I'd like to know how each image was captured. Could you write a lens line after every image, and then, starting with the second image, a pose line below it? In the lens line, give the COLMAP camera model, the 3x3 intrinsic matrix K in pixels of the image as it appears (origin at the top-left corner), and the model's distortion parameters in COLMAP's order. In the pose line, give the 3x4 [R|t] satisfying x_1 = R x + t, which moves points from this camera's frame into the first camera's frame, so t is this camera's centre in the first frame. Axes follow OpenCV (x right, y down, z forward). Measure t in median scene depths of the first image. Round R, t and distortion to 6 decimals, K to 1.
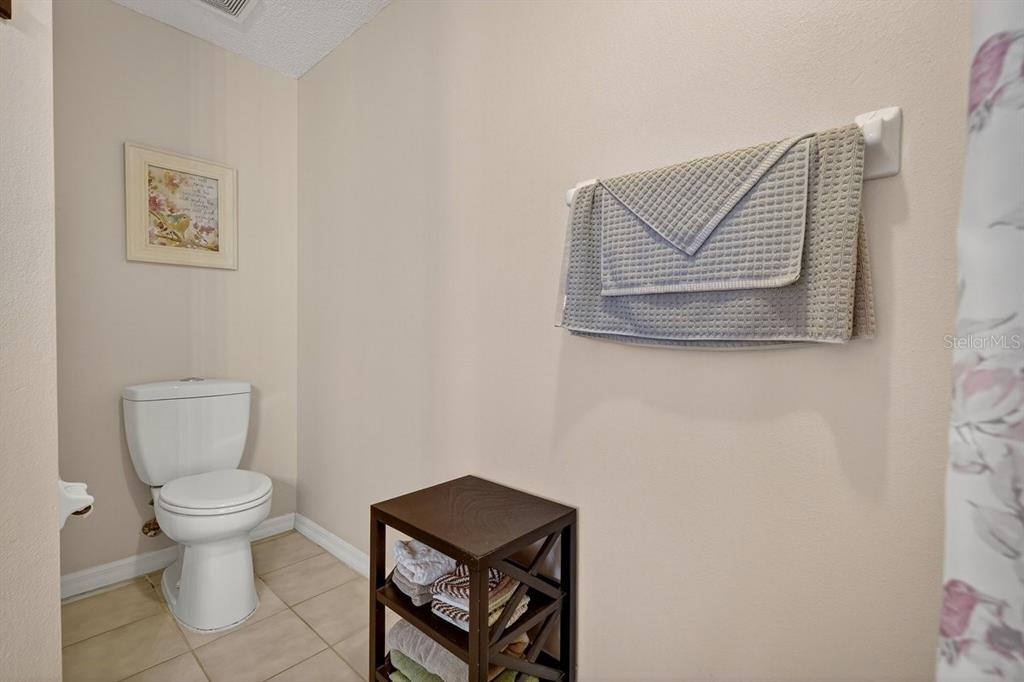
lens RADIAL K [[459.2, 0, 512.0], [0, 459.2, 341.0], [0, 0, 1]] dist [-0.001202, -0.000371]
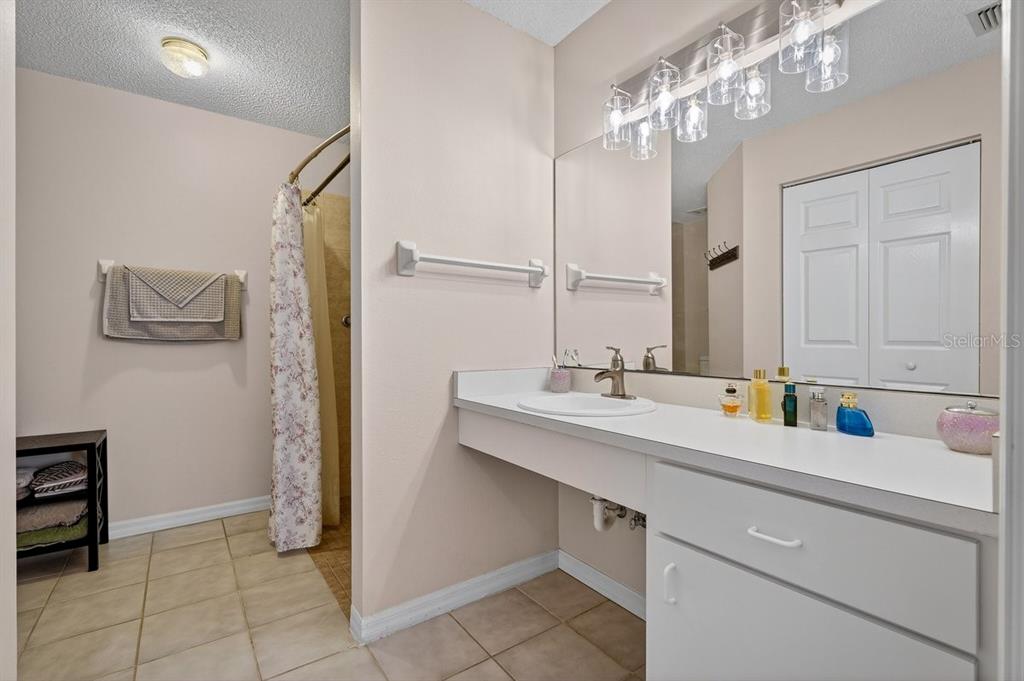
lens RADIAL K [[464.4, 0, 512.0], [0, 464.4, 340.5], [0, 0, 1]] dist [-0.000591, -0.000209]
pose [[0.217447, -0.014859, 0.975959, -1.771455], [0.027038, 0.999592, 0.009195, 0.026374], [-0.975698, 0.024389, 0.217760, -1.403576]]
